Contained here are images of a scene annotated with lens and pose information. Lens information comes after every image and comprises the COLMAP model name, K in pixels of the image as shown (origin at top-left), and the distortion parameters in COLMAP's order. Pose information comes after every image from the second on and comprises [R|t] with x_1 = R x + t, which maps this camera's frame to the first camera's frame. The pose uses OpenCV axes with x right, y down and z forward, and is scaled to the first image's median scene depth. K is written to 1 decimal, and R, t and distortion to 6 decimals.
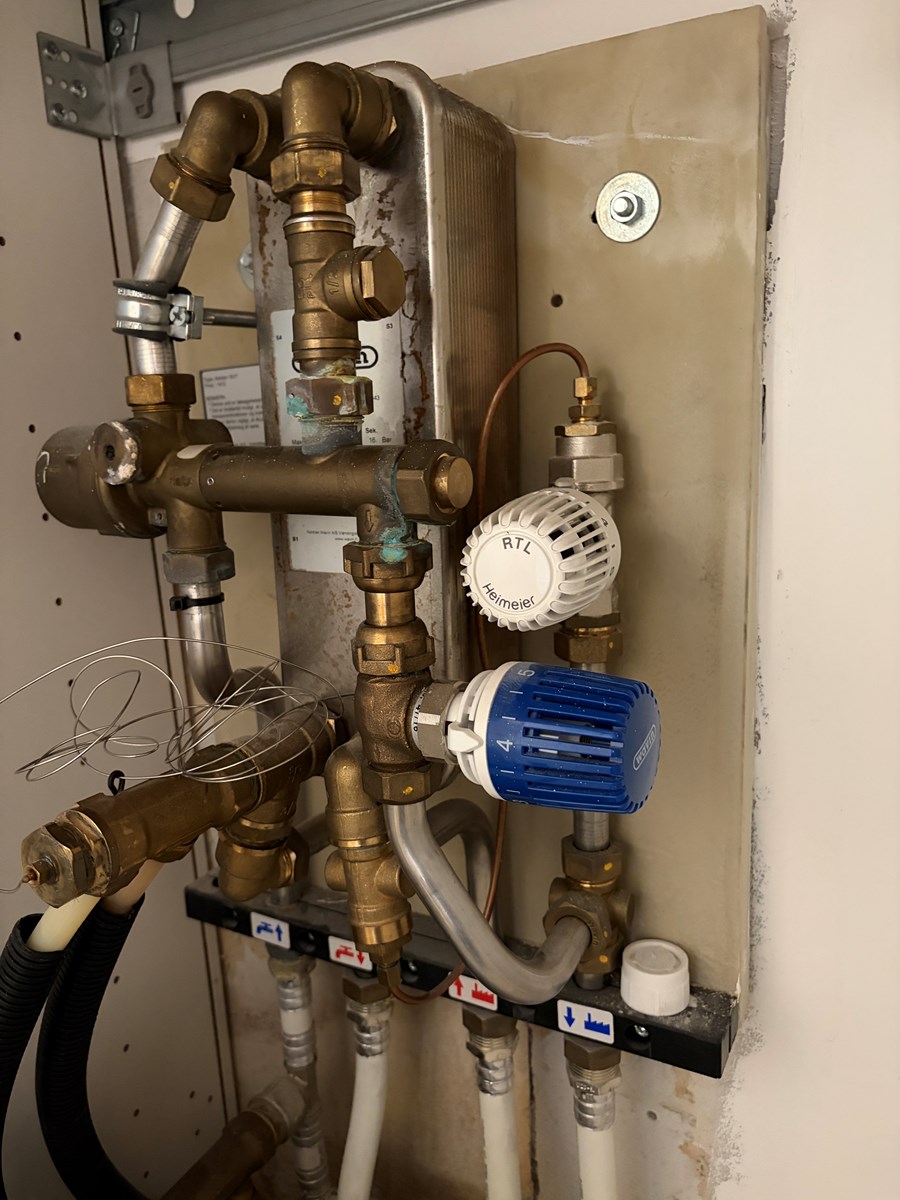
lens RADIAL K [[920.9, 0, 461.7], [0, 920.9, 597.6], [0, 0, 1]] dist [0.024497, -0.041103]
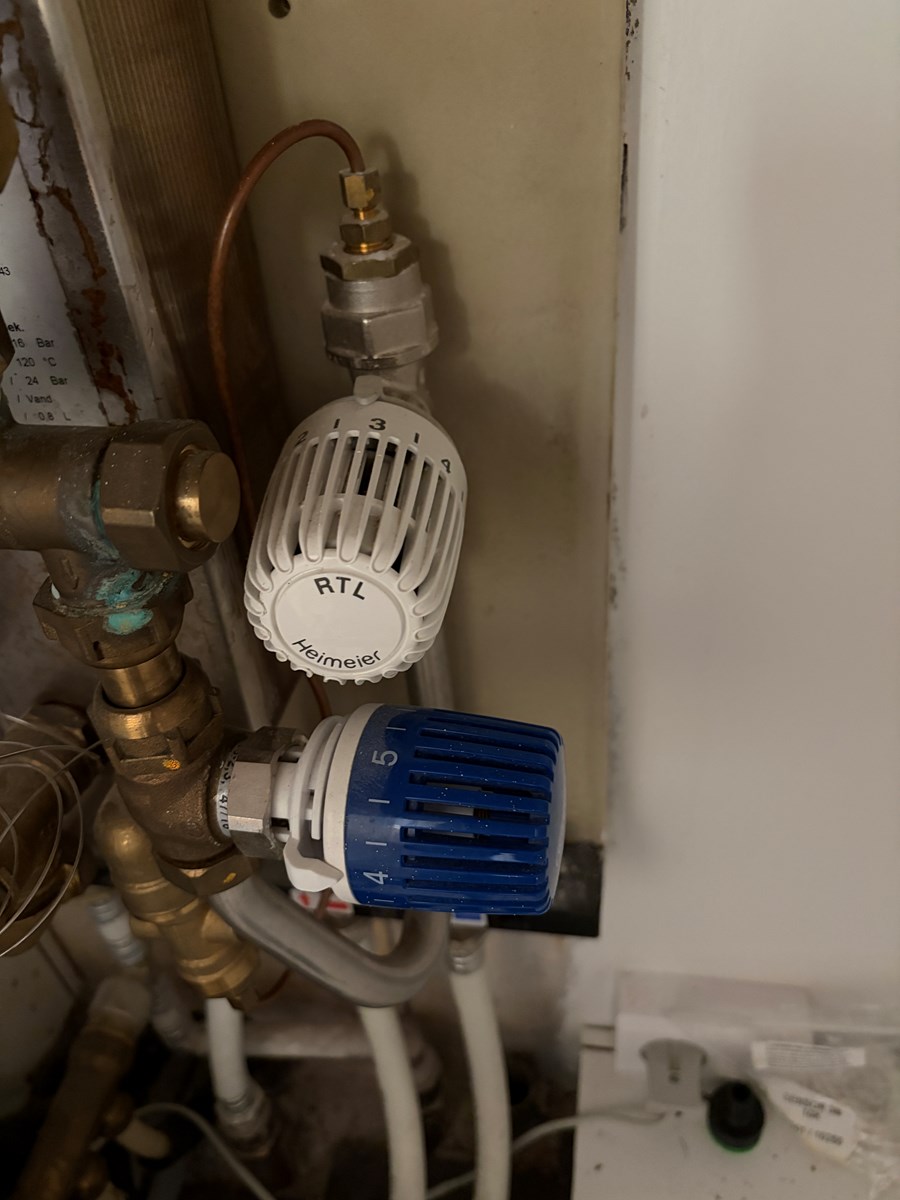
lens RADIAL K [[920.9, 0, 447.6], [0, 920.9, 591.5], [0, 0, 1]] dist [0.024497, -0.041103]
pose [[0.947685, -0.222596, 0.228789, -0.010496], [0.107776, 0.897782, 0.427051, -0.258874], [-0.300463, -0.380051, 0.874805, 0.378923]]
